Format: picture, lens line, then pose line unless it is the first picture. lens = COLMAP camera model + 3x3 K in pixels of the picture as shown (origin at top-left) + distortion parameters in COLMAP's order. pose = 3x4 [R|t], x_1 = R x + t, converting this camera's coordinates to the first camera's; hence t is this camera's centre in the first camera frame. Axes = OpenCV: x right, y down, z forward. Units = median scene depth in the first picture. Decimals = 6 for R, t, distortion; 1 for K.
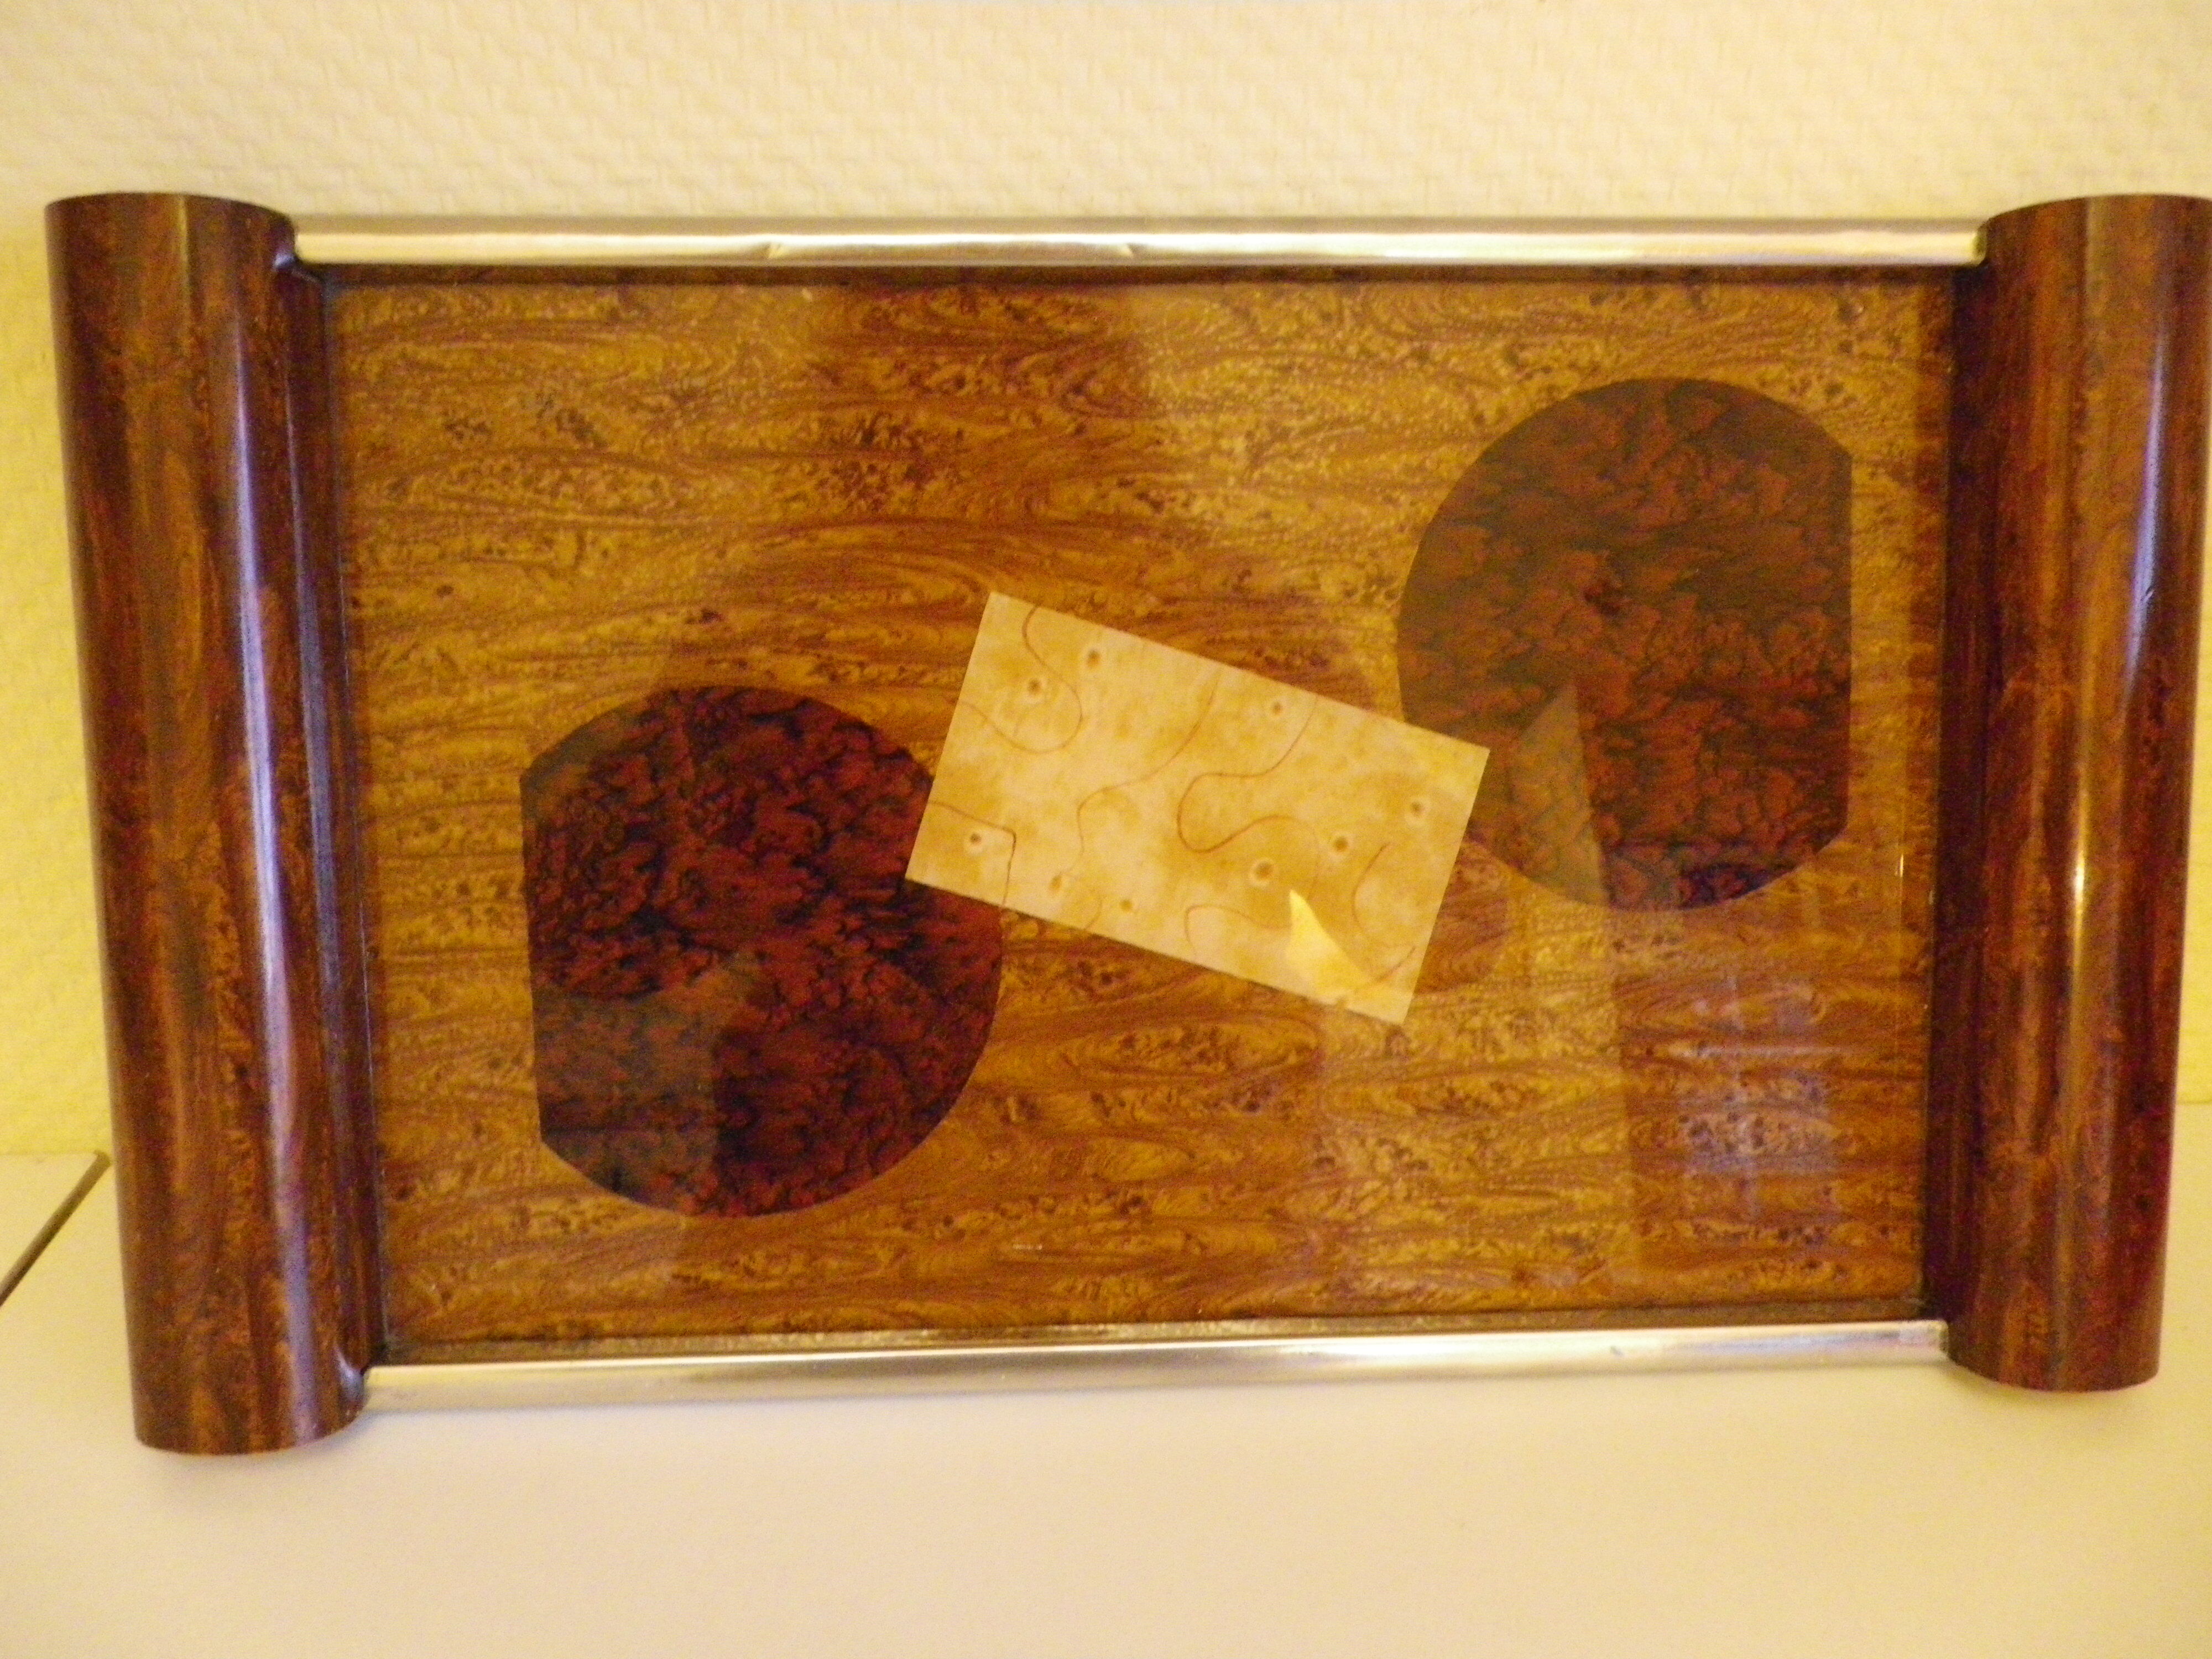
lens RADIAL K [[1698.9, 0, 1102.8], [0, 1698.9, 819.4], [0, 0, 1]] dist [0.009691, -0.001850]
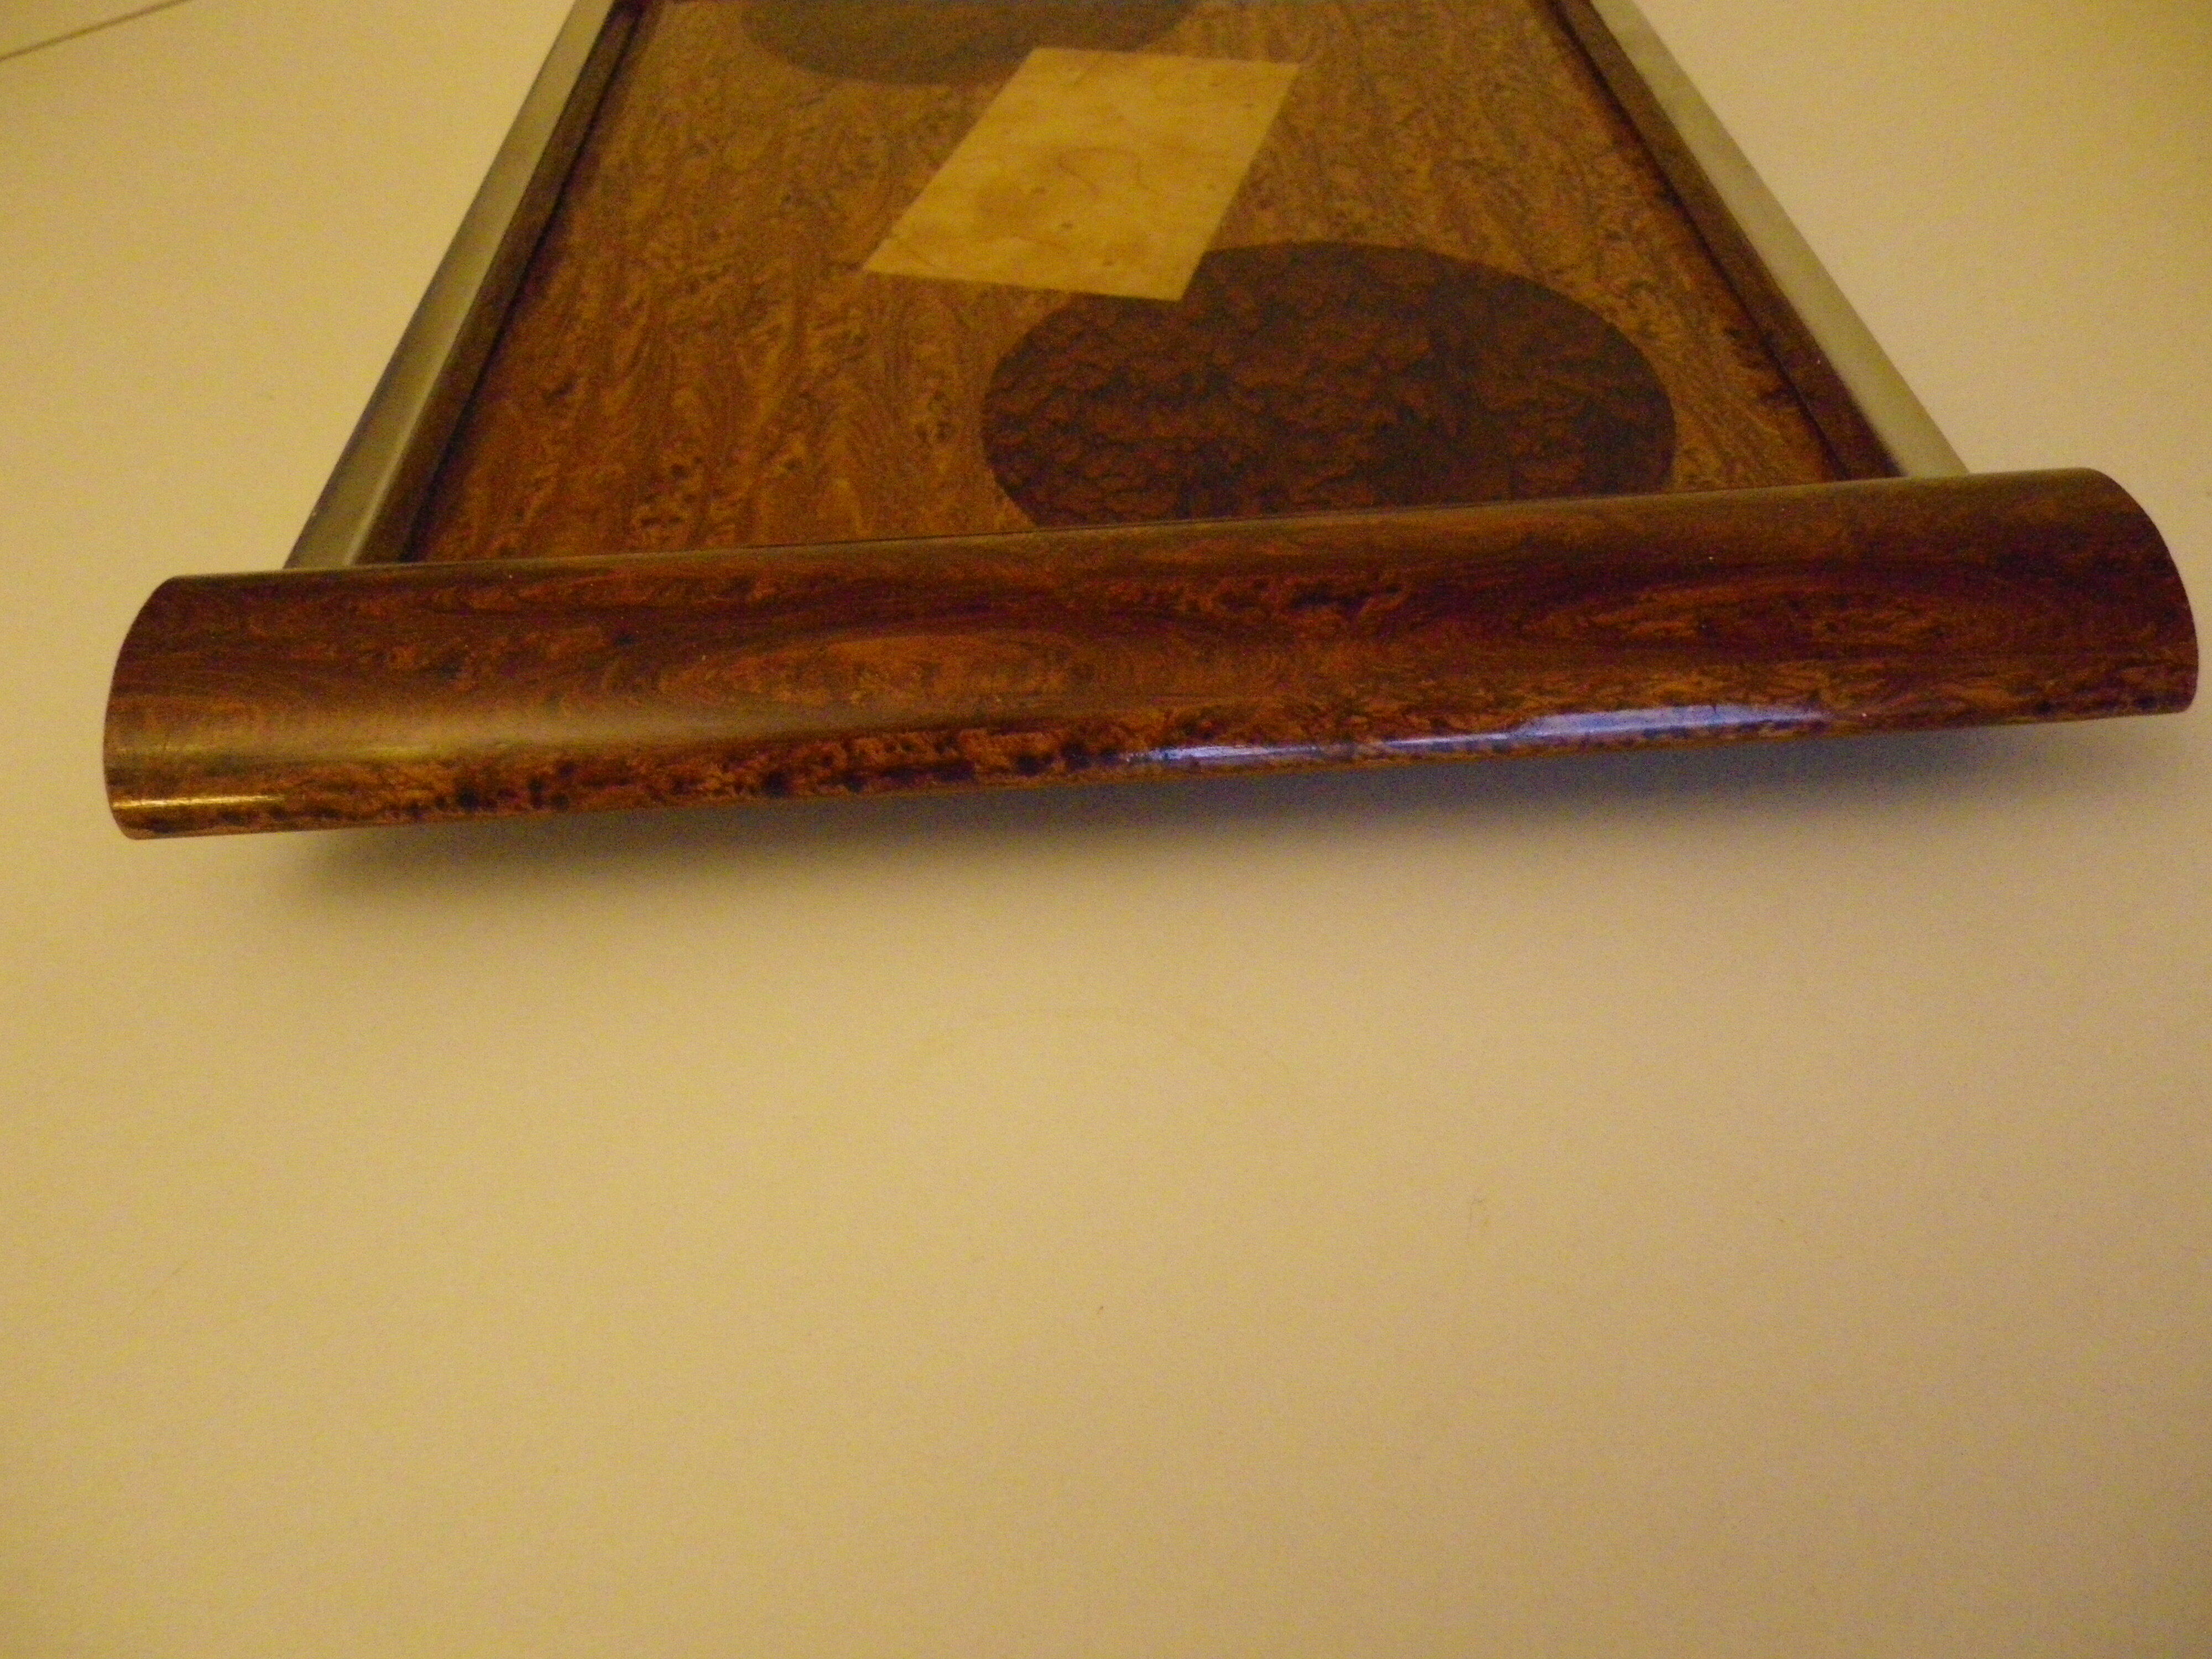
lens RADIAL K [[1698.9, 0, 1111.3], [0, 1698.9, 827.0], [0, 0, 1]] dist [0.009691, -0.001850]
pose [[0.025232, 0.665509, -0.745964, 1.042147], [-0.998264, -0.022957, -0.054247, 0.033549], [-0.053227, 0.746037, 0.663774, 0.636739]]
